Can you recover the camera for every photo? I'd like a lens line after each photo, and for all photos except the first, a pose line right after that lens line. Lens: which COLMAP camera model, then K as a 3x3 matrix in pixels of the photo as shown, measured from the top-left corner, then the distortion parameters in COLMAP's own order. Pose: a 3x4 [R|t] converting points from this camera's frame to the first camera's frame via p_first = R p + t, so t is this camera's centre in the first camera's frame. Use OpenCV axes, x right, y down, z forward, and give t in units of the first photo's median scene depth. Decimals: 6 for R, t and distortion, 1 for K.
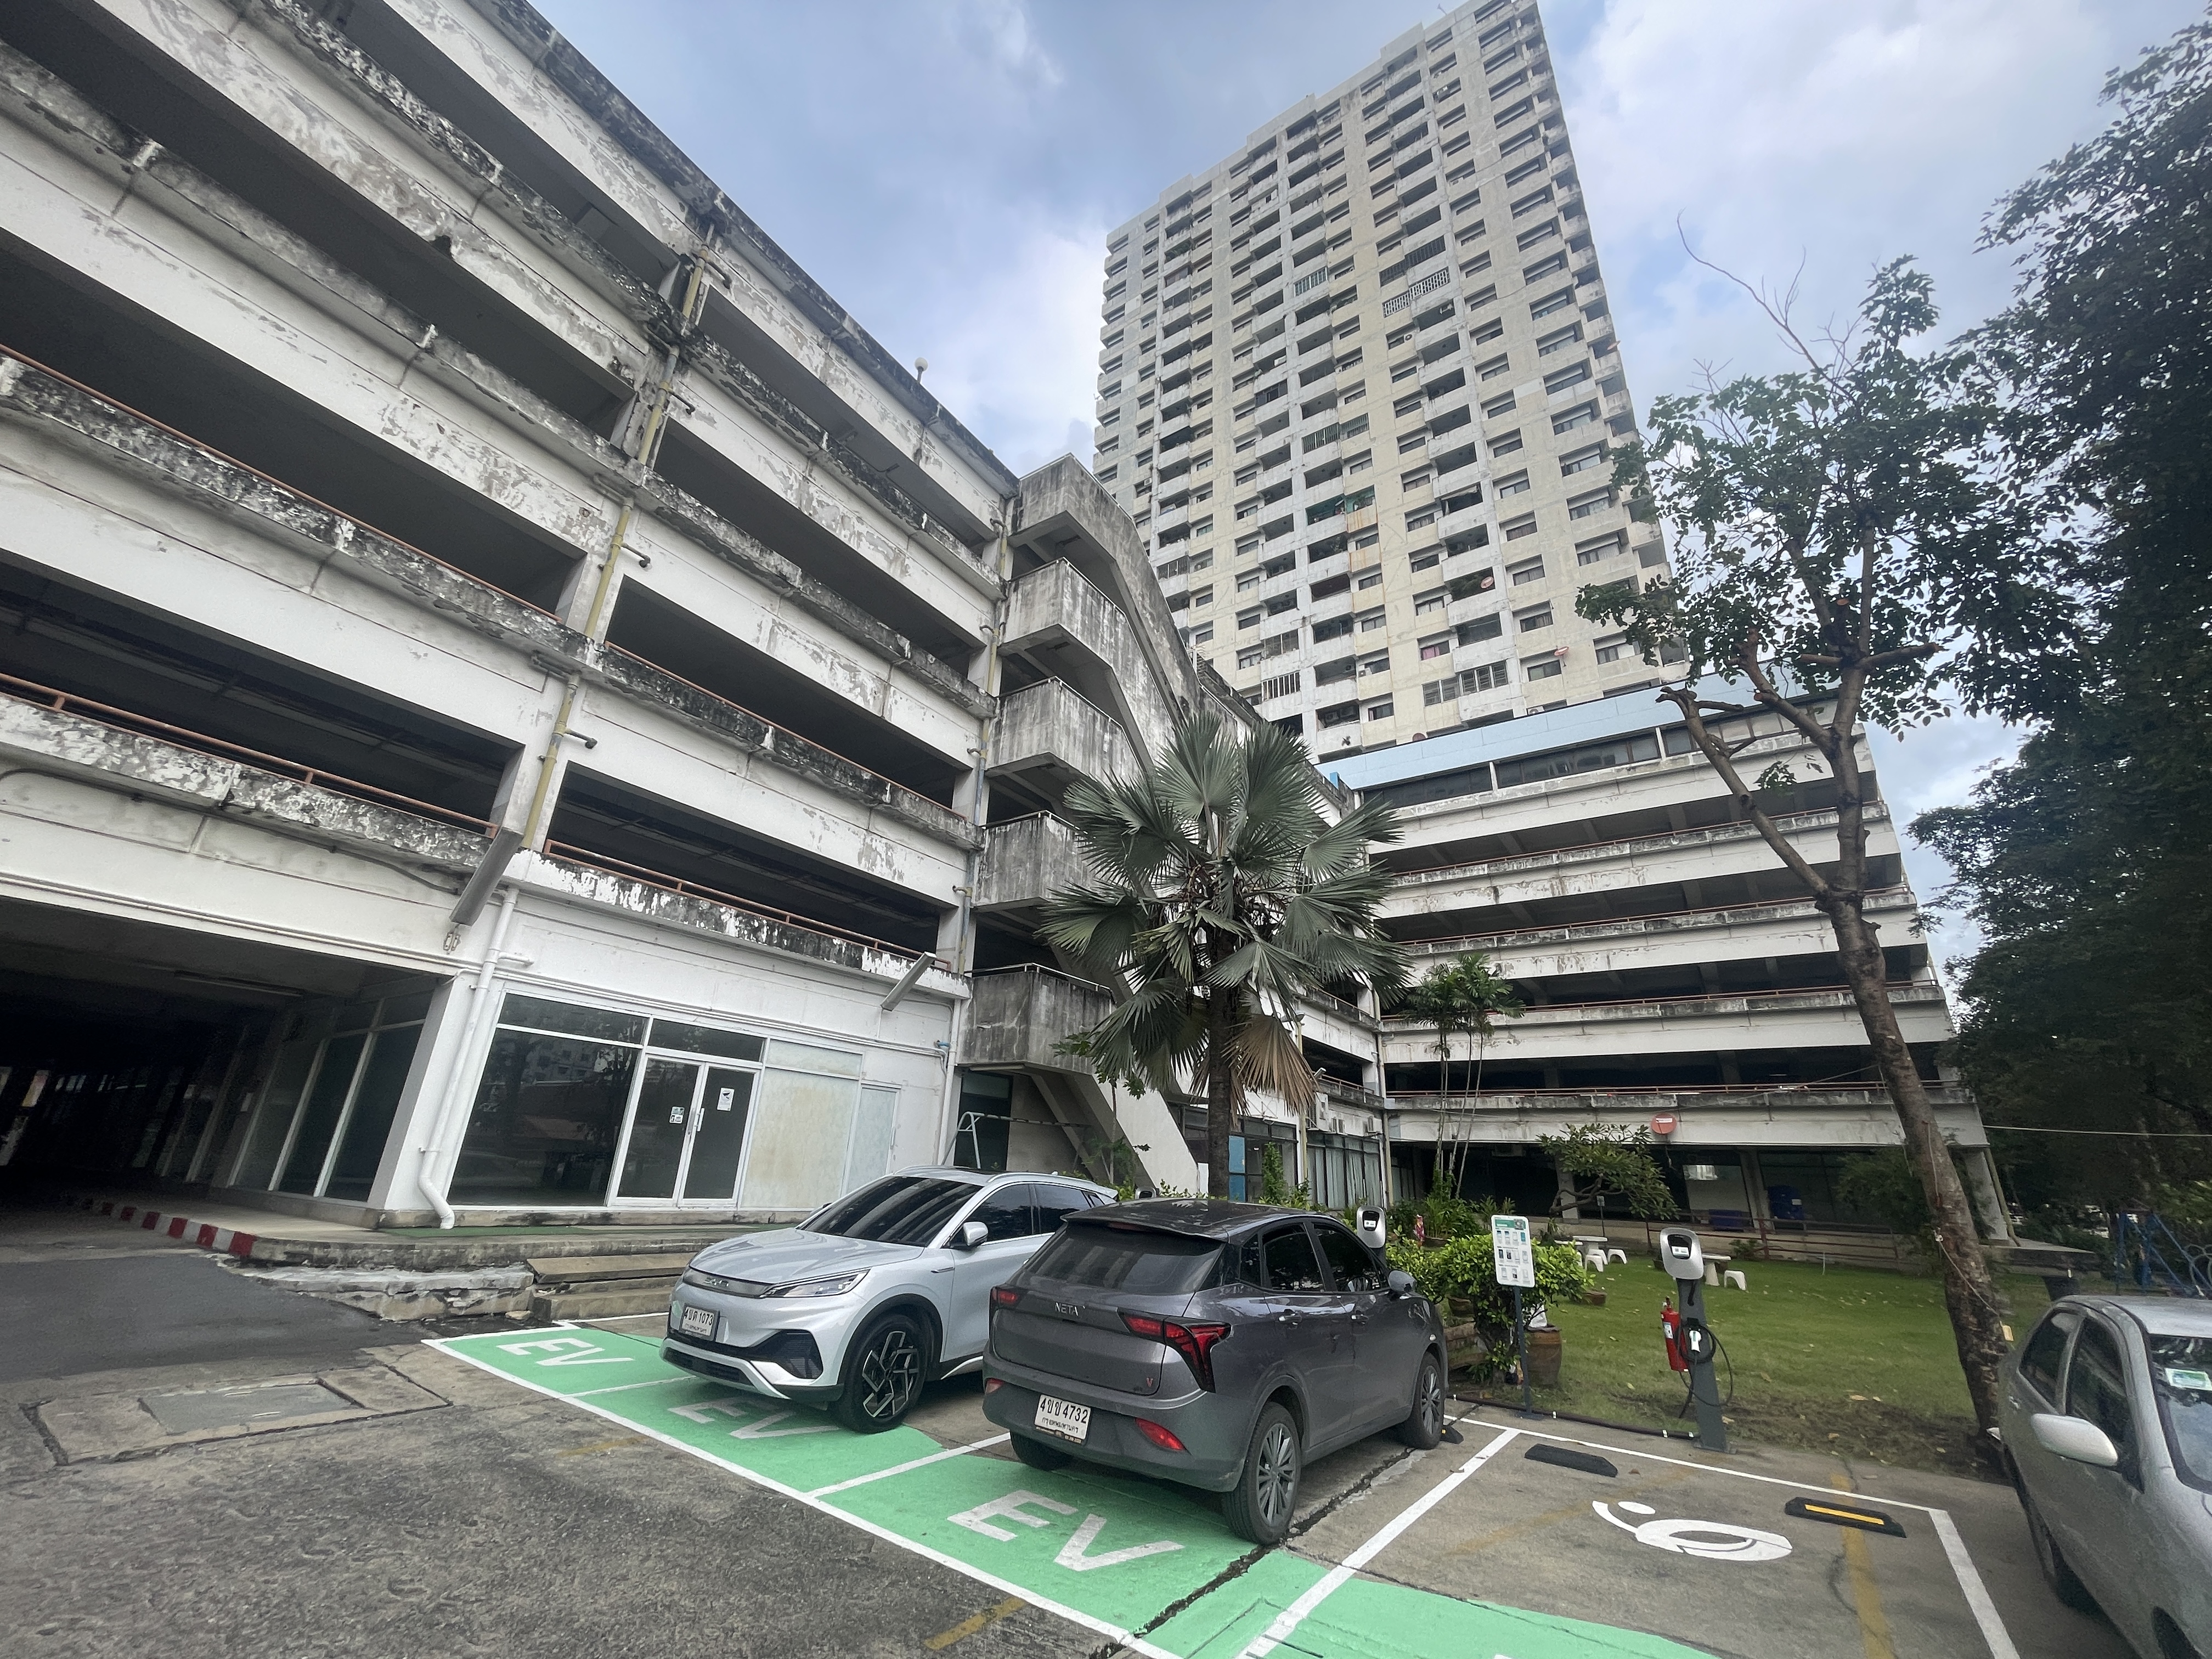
lens RADIAL K [[886.2, 0, 1106.0], [0, 886.2, 829.5], [0, 0, 1]] dist [-0.001819, -0.000098]
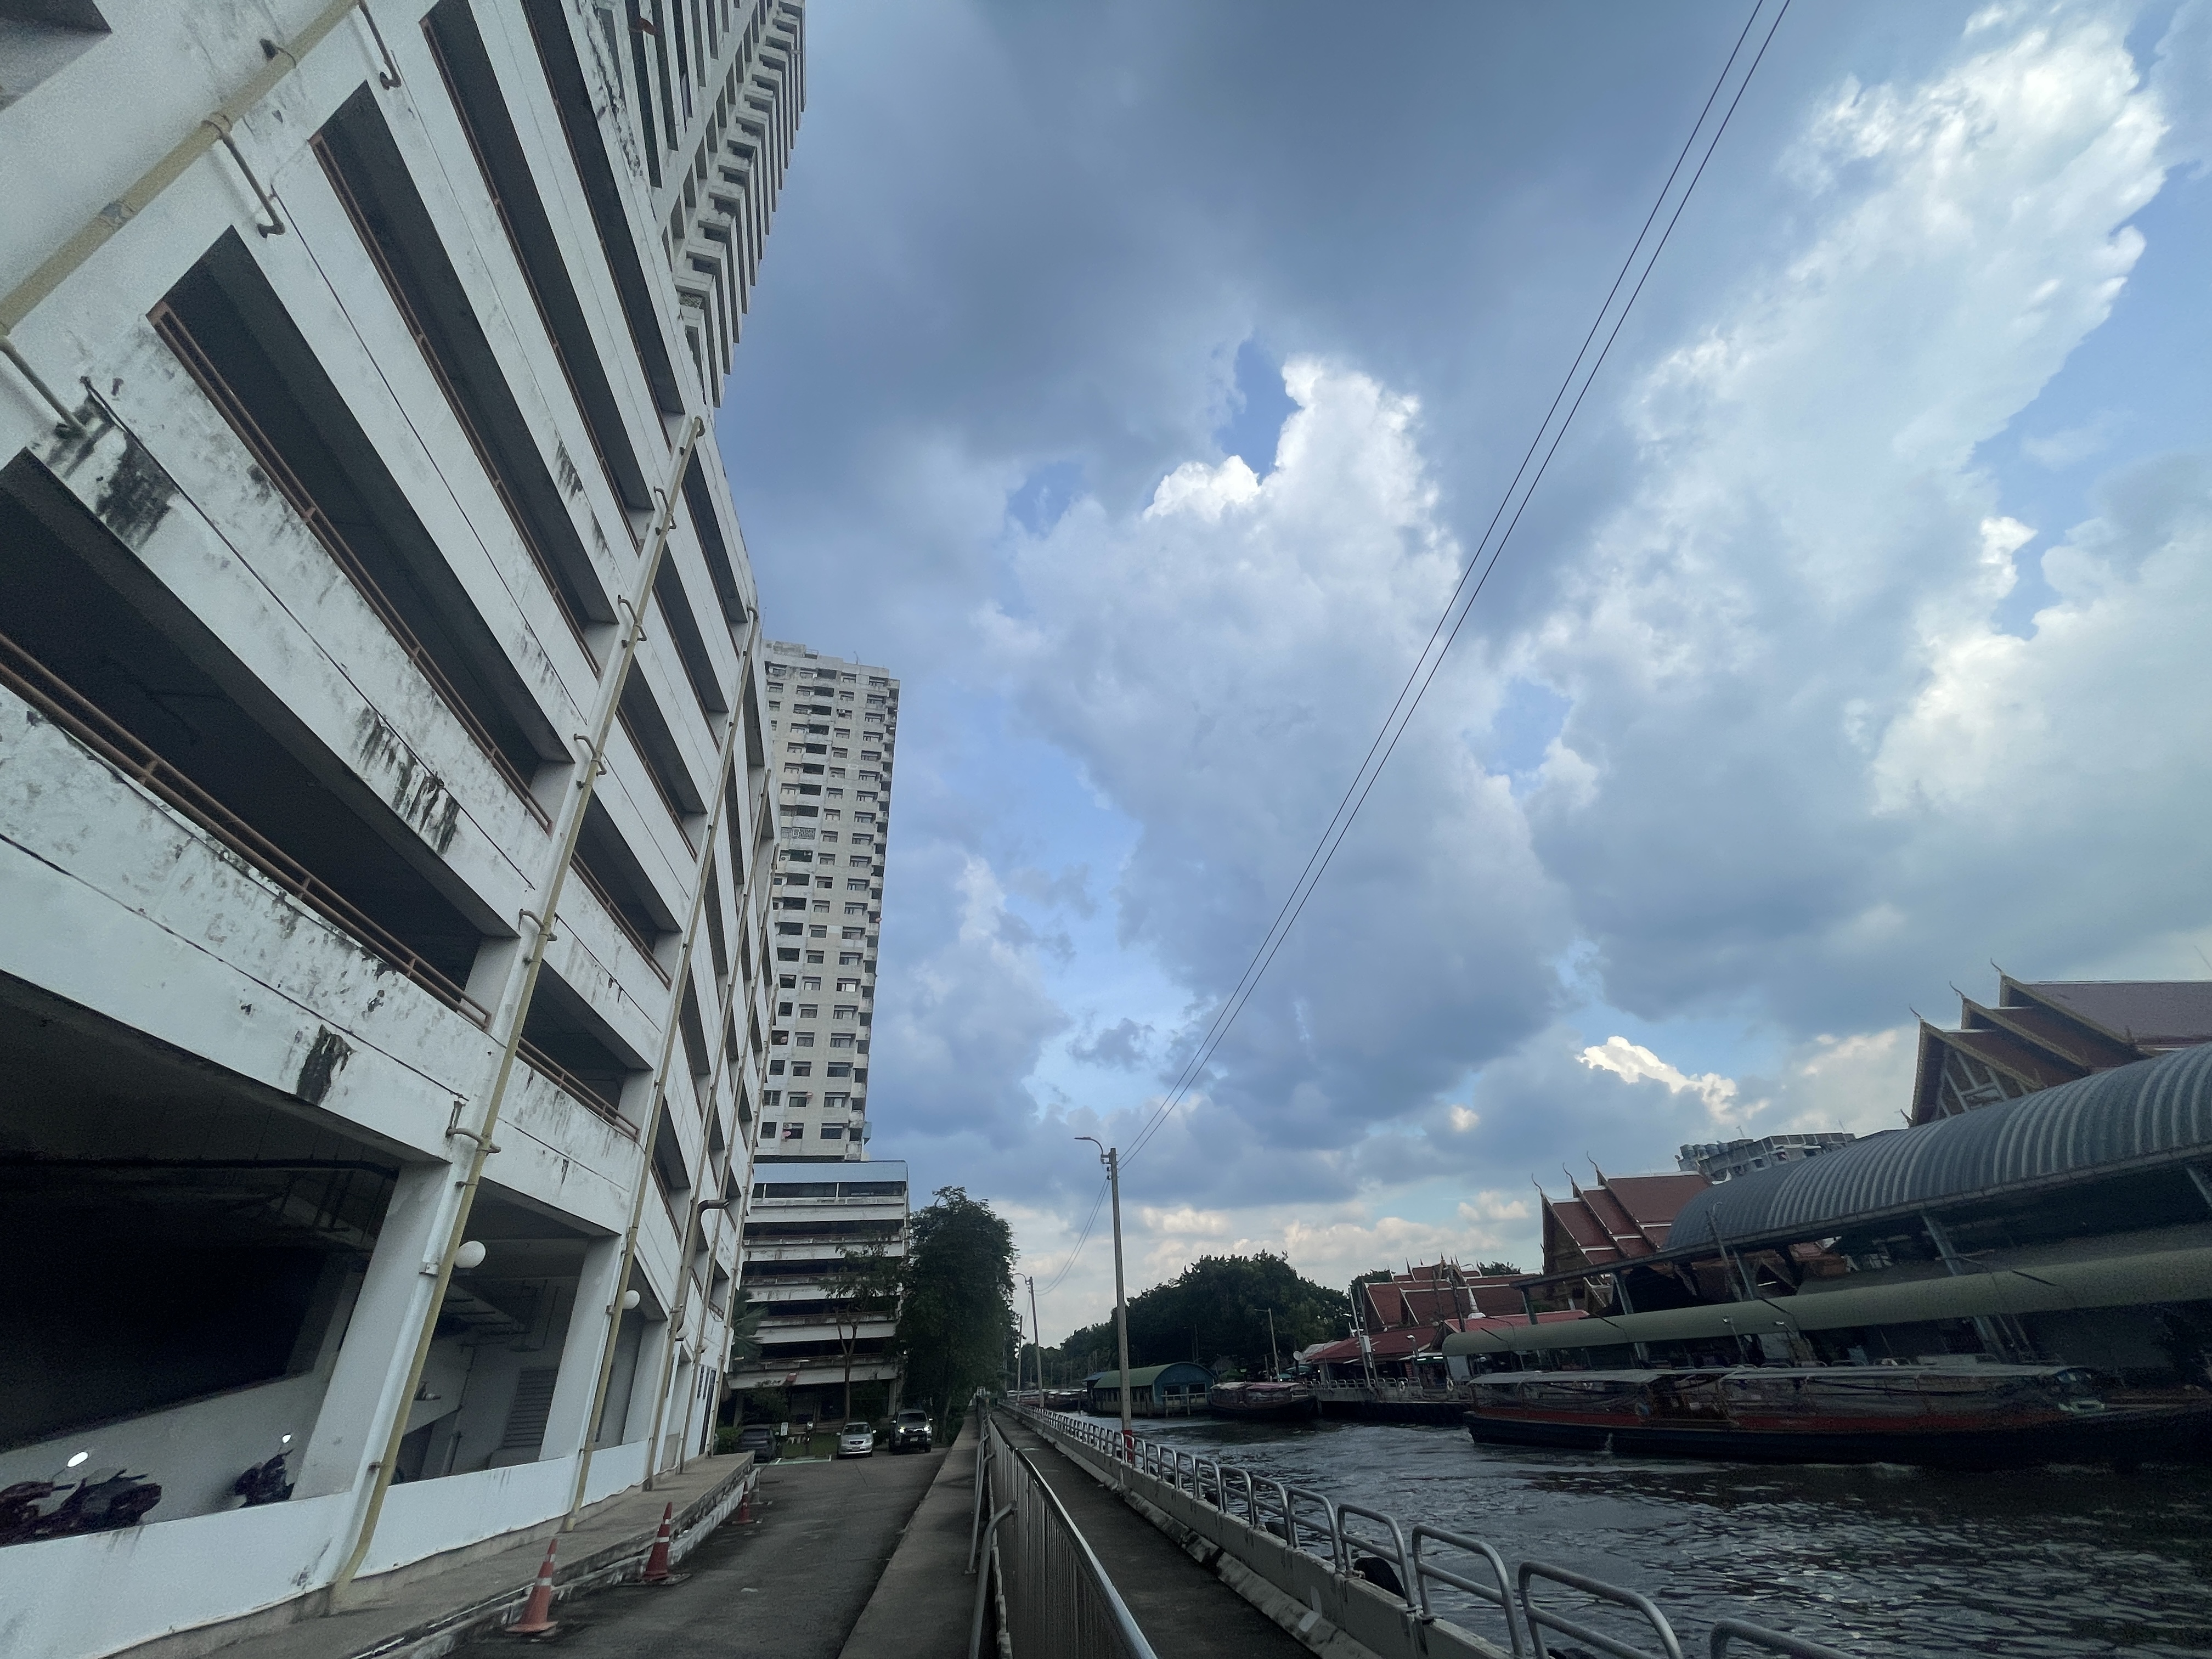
lens RADIAL K [[886.2, 0, 1106.0], [0, 886.2, 829.5], [0, 0, 1]] dist [-0.001819, -0.000098]
pose [[0.645213, 0.338096, 0.685121, -0.838803], [-0.192638, 0.939772, -0.282345, -0.471899], [-0.739317, 0.050192, 0.671484, -1.143430]]
